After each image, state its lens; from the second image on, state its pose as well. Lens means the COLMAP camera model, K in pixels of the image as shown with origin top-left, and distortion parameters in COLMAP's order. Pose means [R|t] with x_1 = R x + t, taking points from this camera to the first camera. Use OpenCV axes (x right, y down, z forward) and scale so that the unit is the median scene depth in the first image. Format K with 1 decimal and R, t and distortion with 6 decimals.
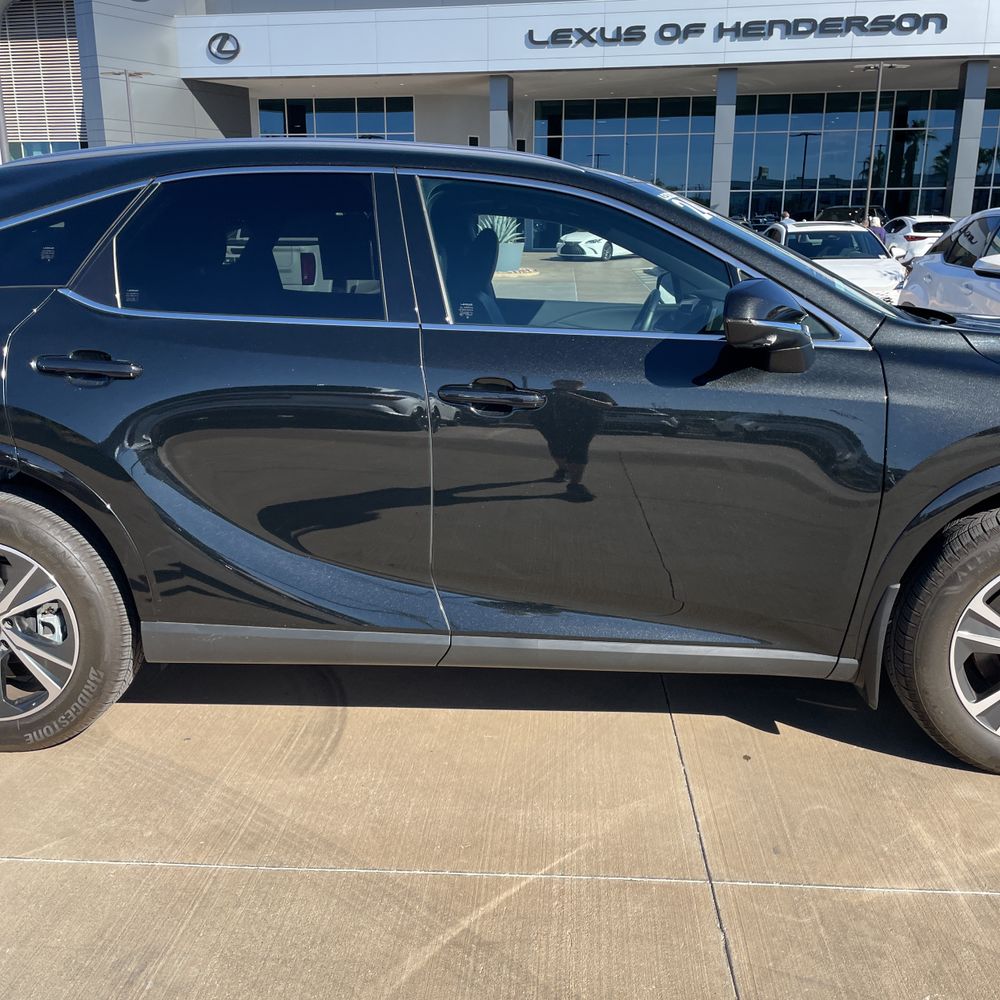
lens RADIAL K [[997.0, 0, 497.0], [0, 997.0, 502.7], [0, 0, 1]] dist [0.043787, 0.000000]
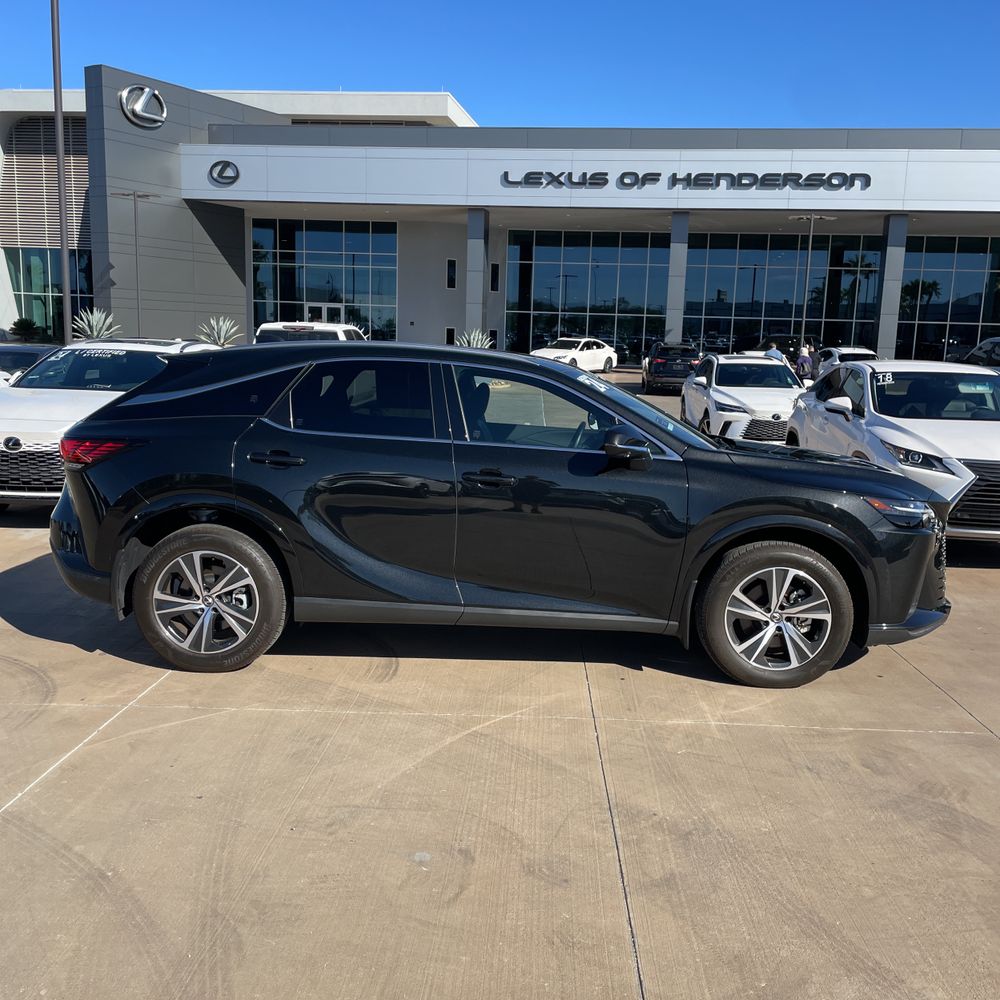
lens RADIAL K [[997.0, 0, 498.1], [0, 997.0, 490.6], [0, 0, 1]] dist [0.043787, 0.000000]
pose [[0.999127, 0.025058, 0.033416, -0.045019], [-0.021088, 0.993225, -0.114281, 0.116875], [-0.036053, 0.113477, 0.992886, -0.786954]]
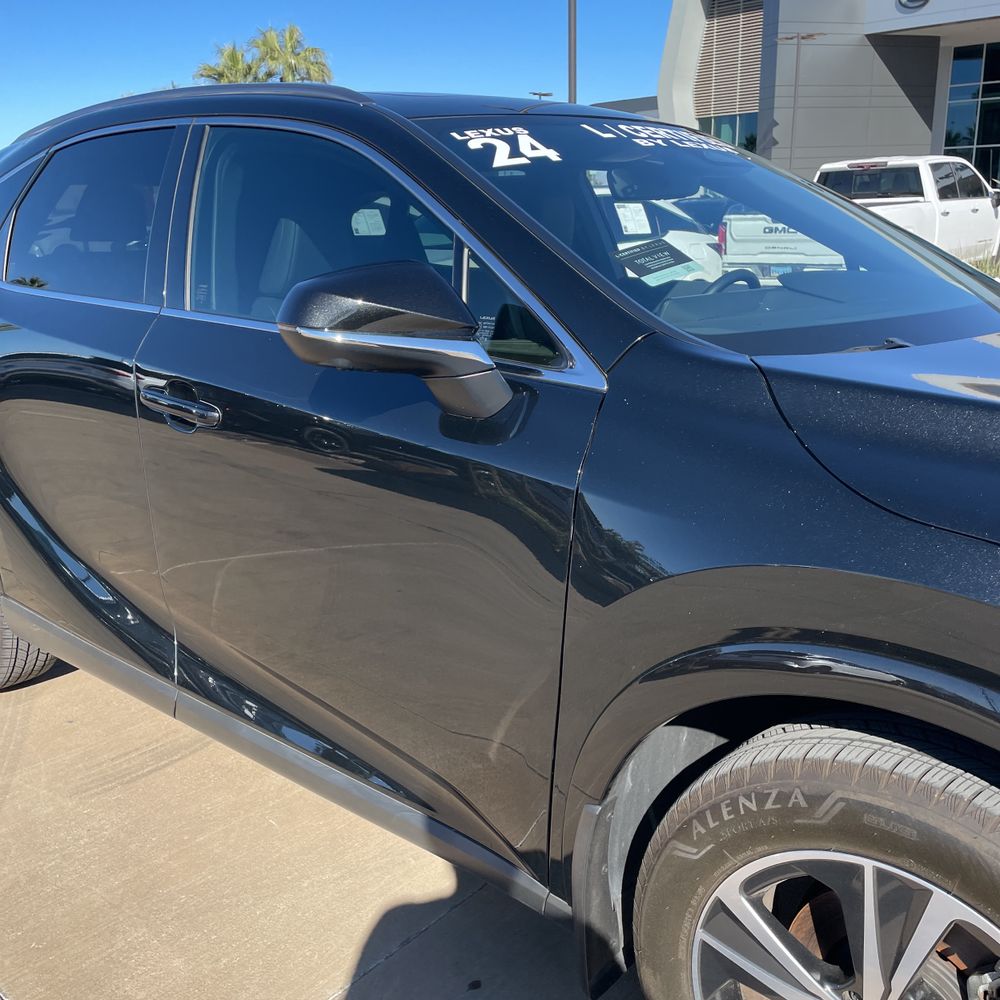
lens RADIAL K [[1024.8, 0, 483.7], [0, 1024.8, 511.5], [0, 0, 1]] dist [0.008989, 0.000000]
pose [[0.796060, 0.156795, -0.584555, 0.559726], [-0.138197, 0.987434, 0.076659, -0.100826], [0.589229, 0.019758, 0.807725, 0.419342]]
